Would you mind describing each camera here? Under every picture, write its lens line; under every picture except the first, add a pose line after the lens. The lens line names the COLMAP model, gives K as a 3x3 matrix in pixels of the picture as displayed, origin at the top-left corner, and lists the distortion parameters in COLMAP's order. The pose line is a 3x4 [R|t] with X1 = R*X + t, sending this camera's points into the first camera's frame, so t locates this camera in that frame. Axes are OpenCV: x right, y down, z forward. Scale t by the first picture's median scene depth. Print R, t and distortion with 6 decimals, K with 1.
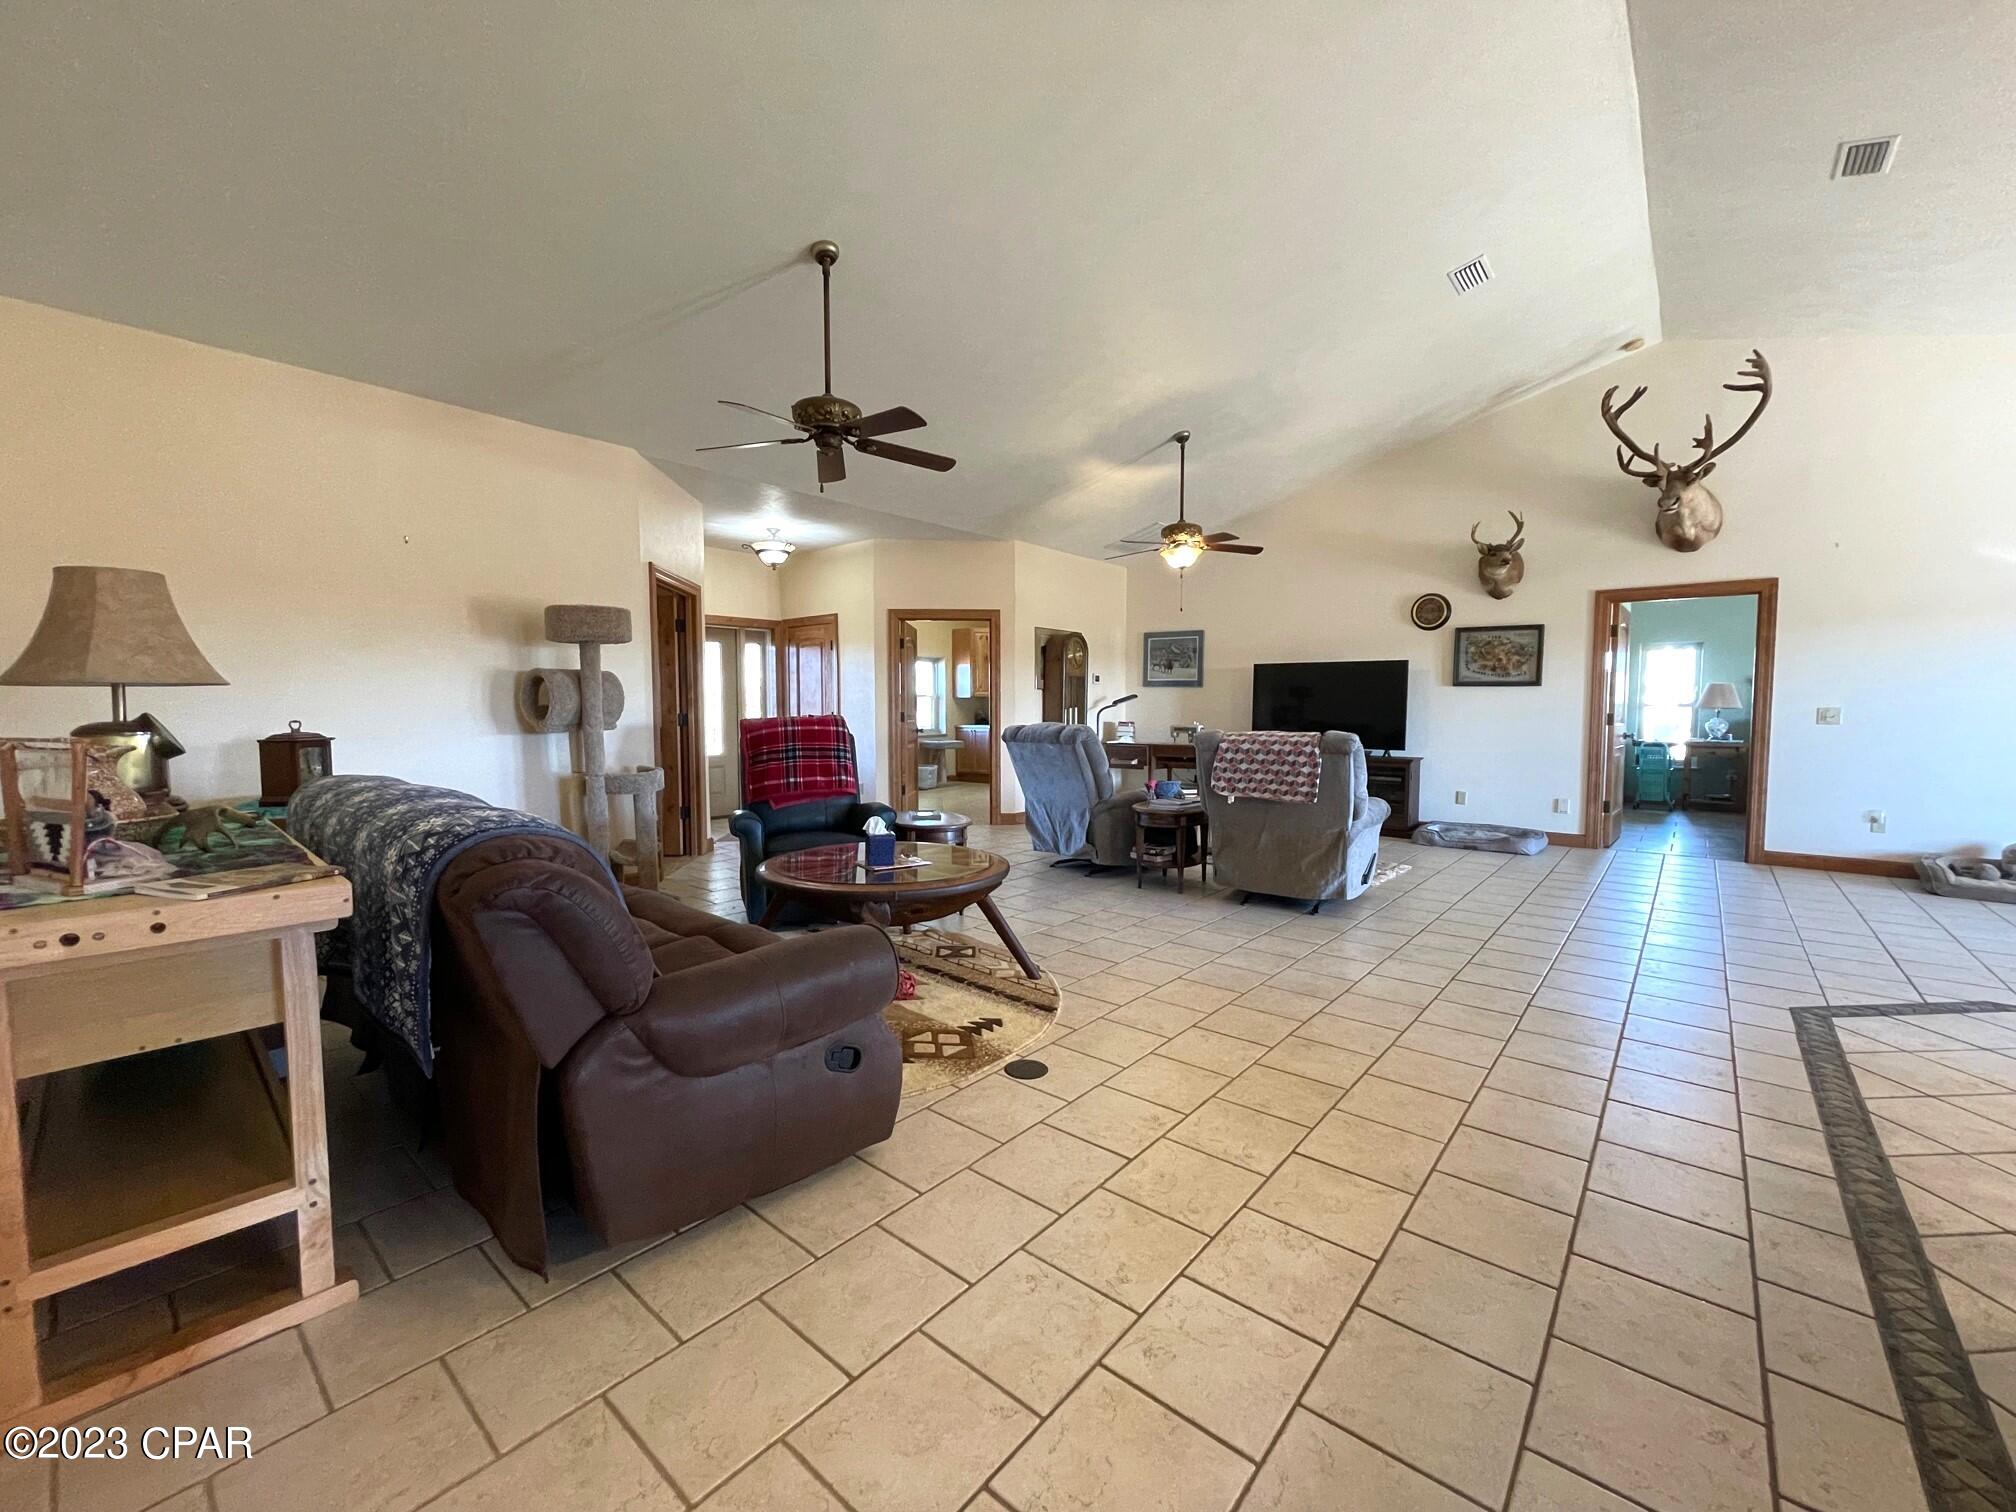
lens RADIAL K [[812.9, 0, 1004.9], [0, 812.9, 754.4], [0, 0, 1]] dist [-0.002590, -0.000402]
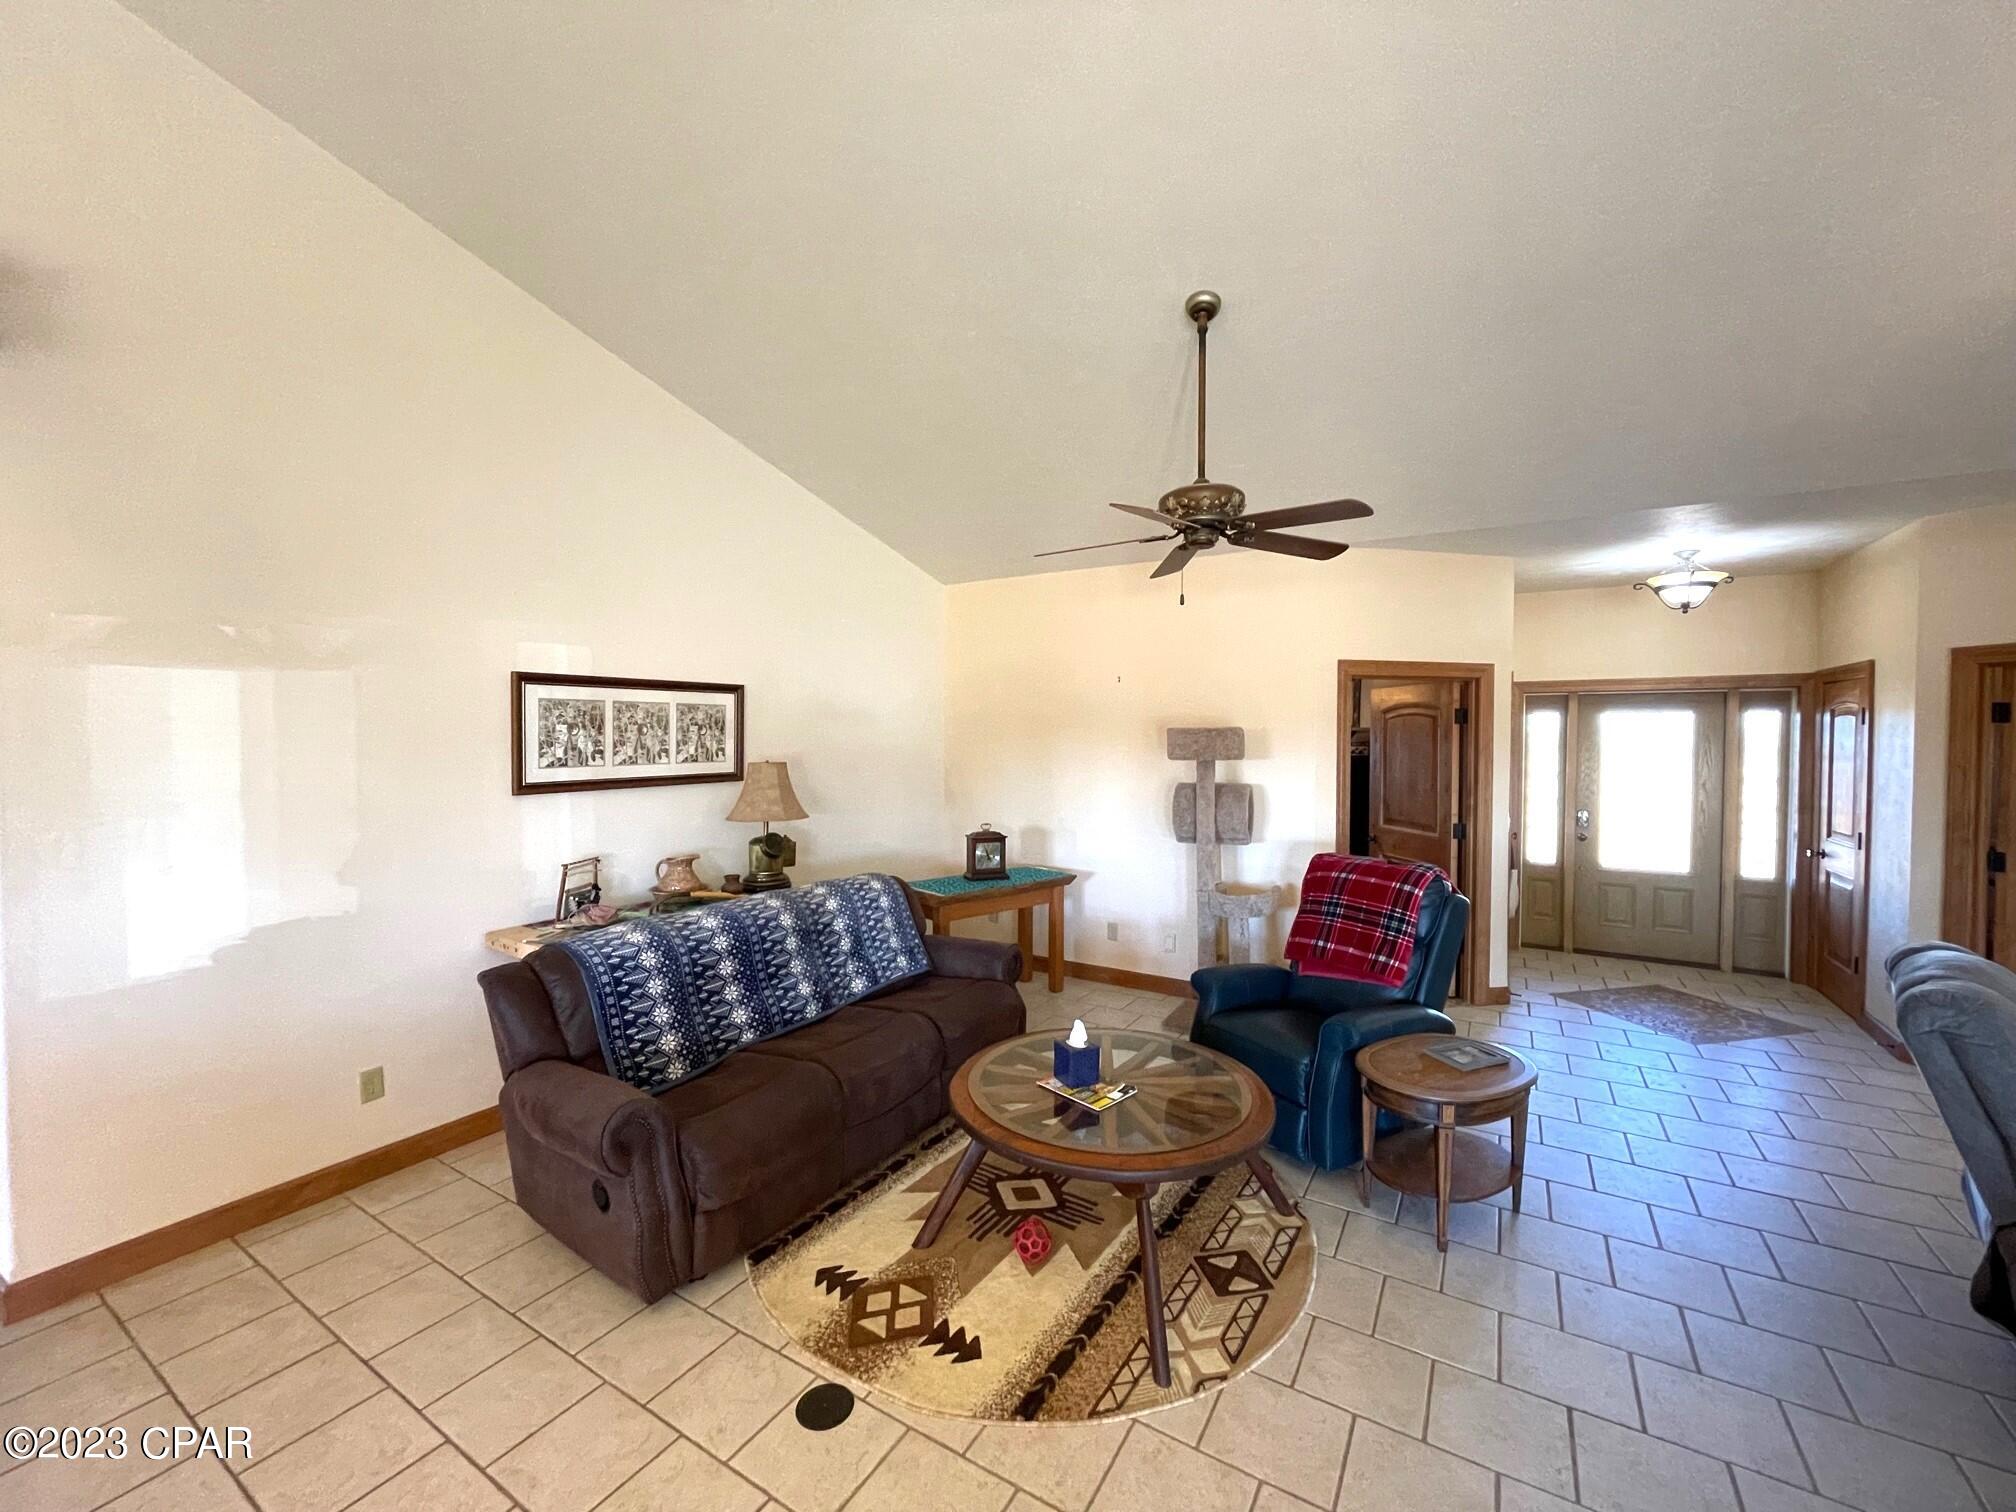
lens RADIAL K [[814.5, 0, 1005.1], [0, 814.5, 754.6], [0, 0, 1]] dist [-0.001681, -0.000501]
pose [[0.158817, 0.024899, -0.986994, 0.332036], [-0.061087, 0.998014, 0.015347, -0.104148], [0.985416, 0.057856, 0.160023, 0.420344]]
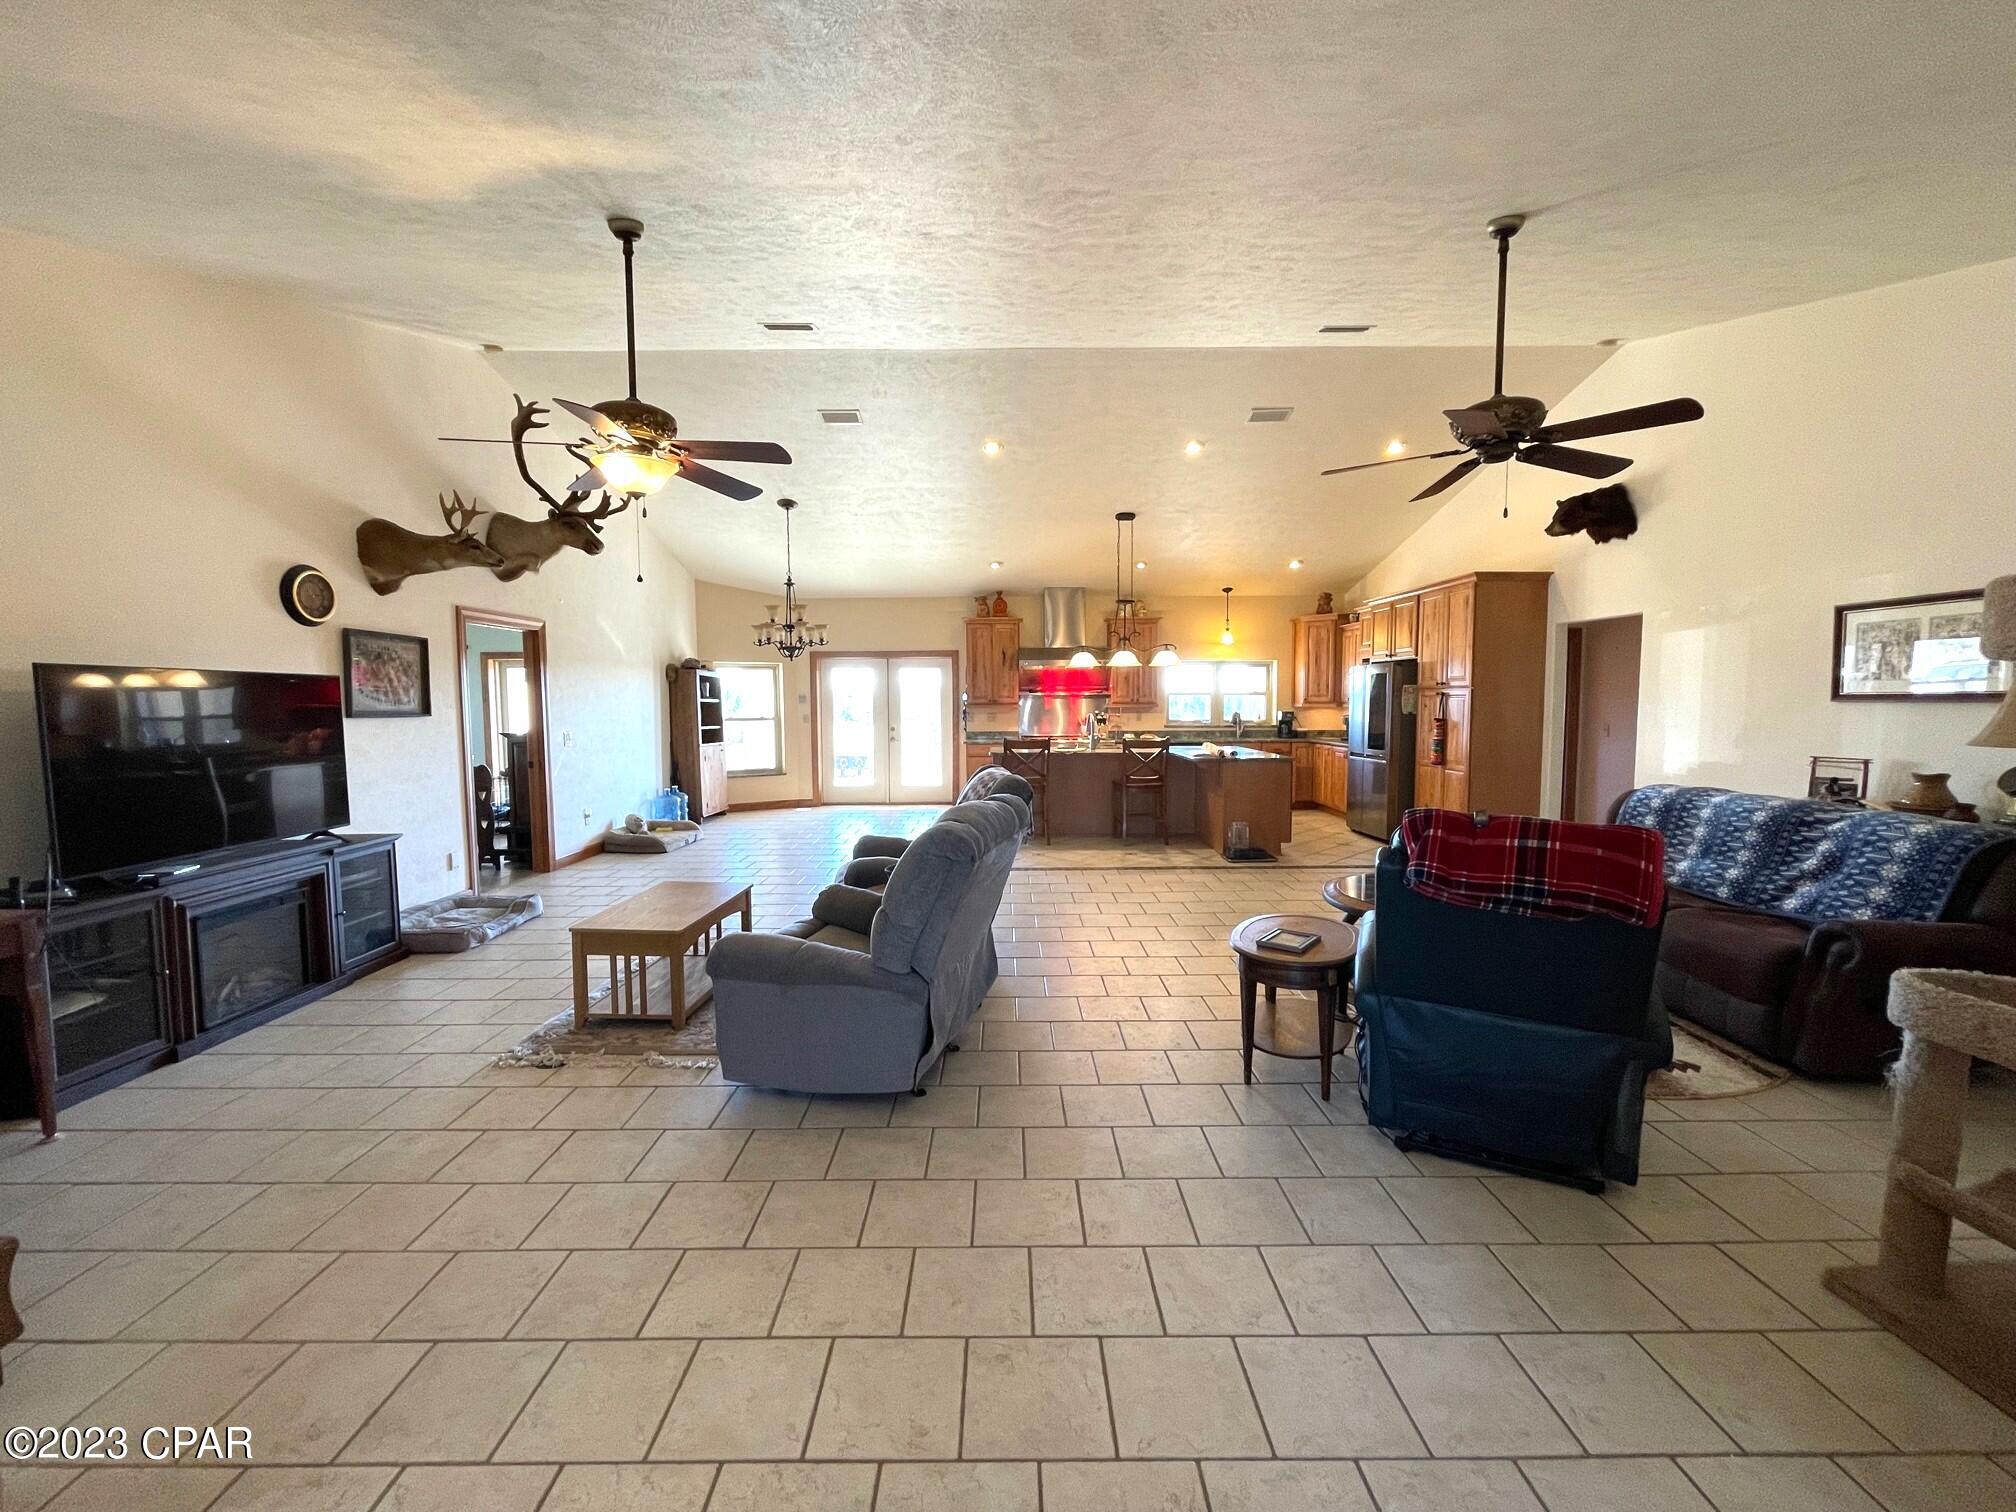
lens RADIAL K [[814.5, 0, 1005.1], [0, 814.5, 754.6], [0, 0, 1]] dist [-0.001681, -0.000501]
pose [[-0.651706, -0.050690, 0.756776, -0.326638], [0.049686, 0.992768, 0.109284, -0.115511], [-0.756842, 0.108822, -0.644475, 1.188303]]
